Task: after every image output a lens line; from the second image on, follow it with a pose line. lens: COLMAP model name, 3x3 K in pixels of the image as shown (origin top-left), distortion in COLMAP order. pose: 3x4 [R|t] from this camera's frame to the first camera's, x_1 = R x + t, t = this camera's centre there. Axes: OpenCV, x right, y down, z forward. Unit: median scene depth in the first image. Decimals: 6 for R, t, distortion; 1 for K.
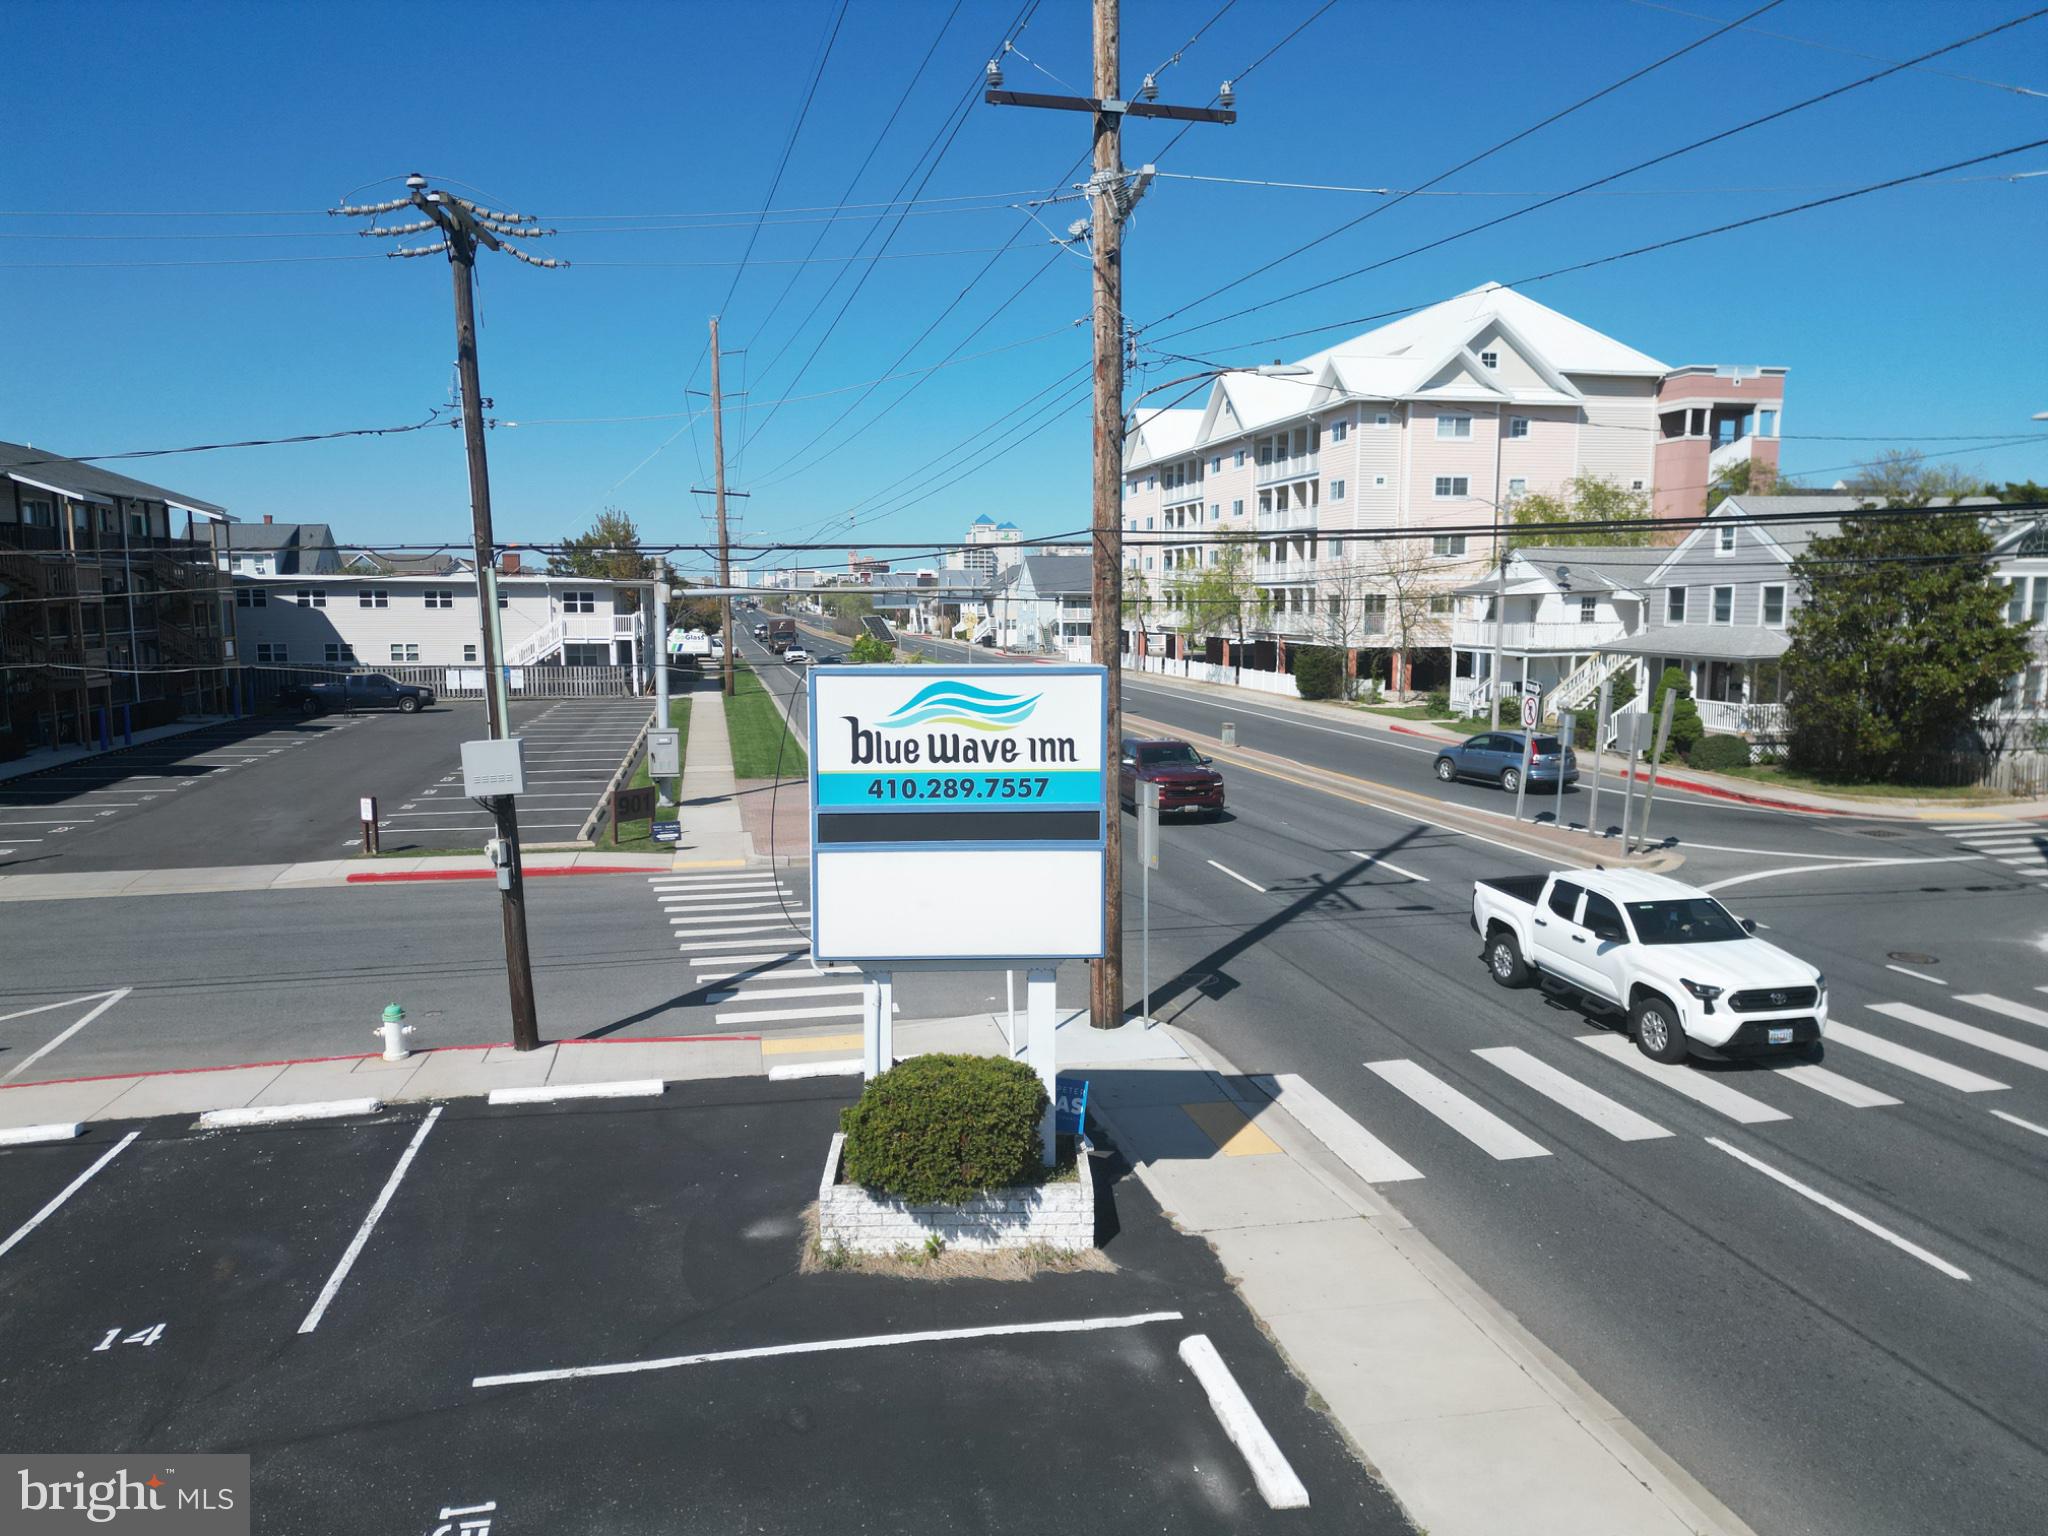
lens RADIAL K [[1421.4, 0, 1018.1], [0, 1421.4, 773.4], [0, 0, 1]] dist [0.079802, -0.074039]
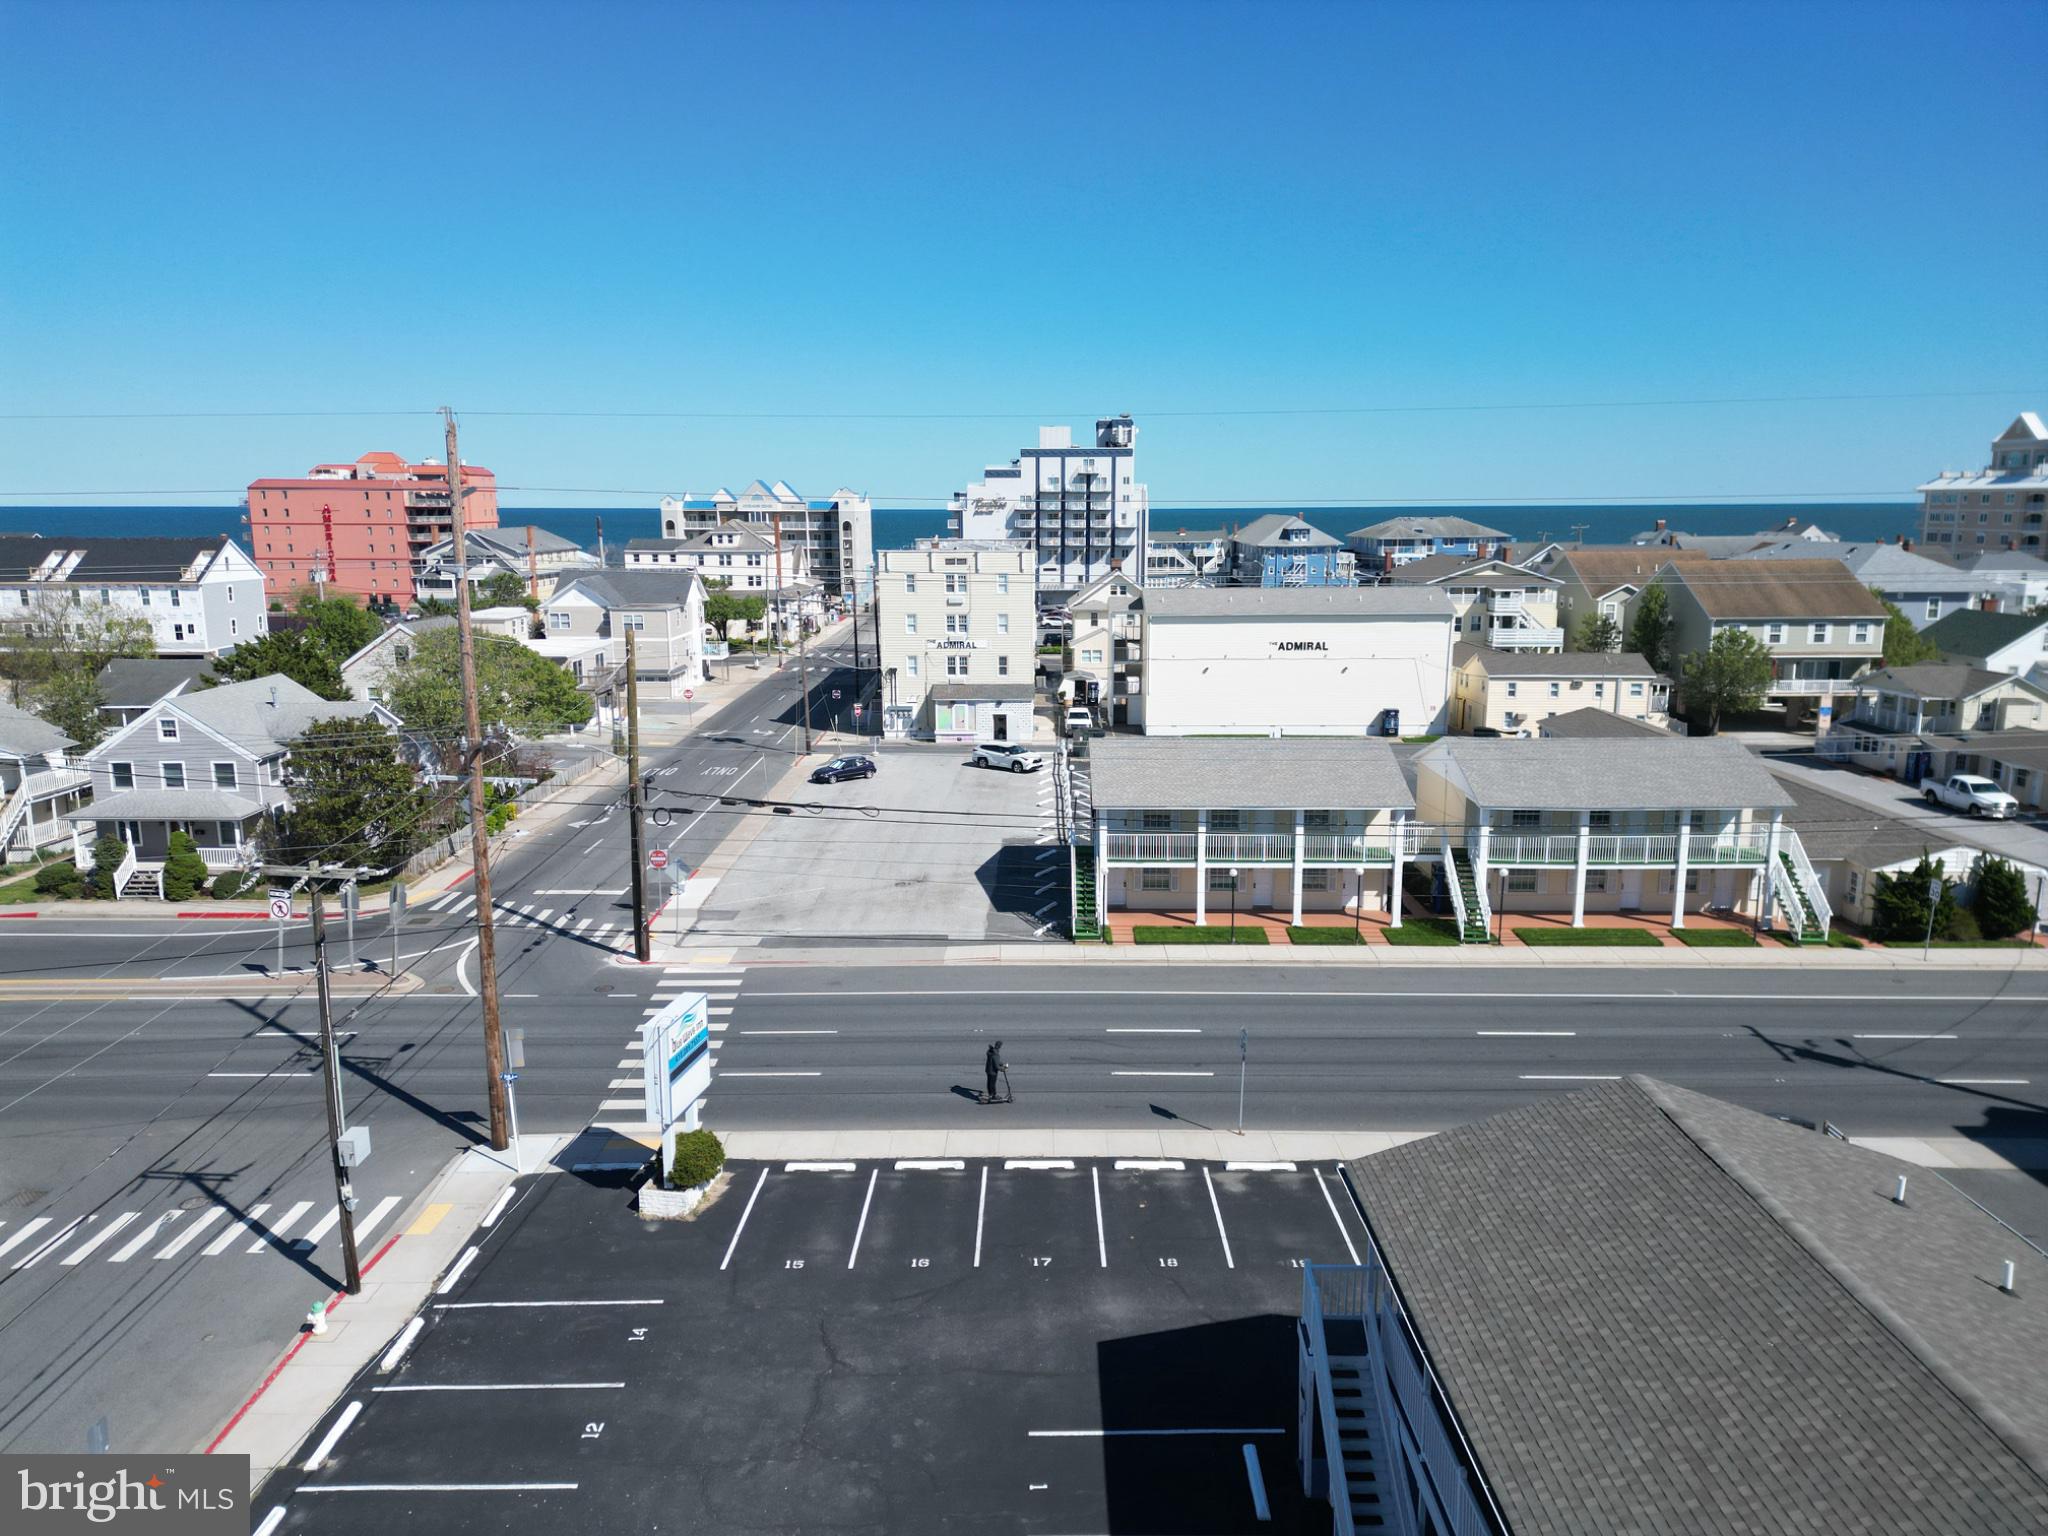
lens RADIAL K [[1421.4, 0, 1018.1], [0, 1421.4, 773.4], [0, 0, 1]] dist [0.079802, -0.074039]
pose [[0.255590, -0.173113, 0.951160, -1.607025], [0.145418, 0.979529, 0.139200, -0.524819], [-0.955786, 0.102737, 0.275531, -0.320863]]
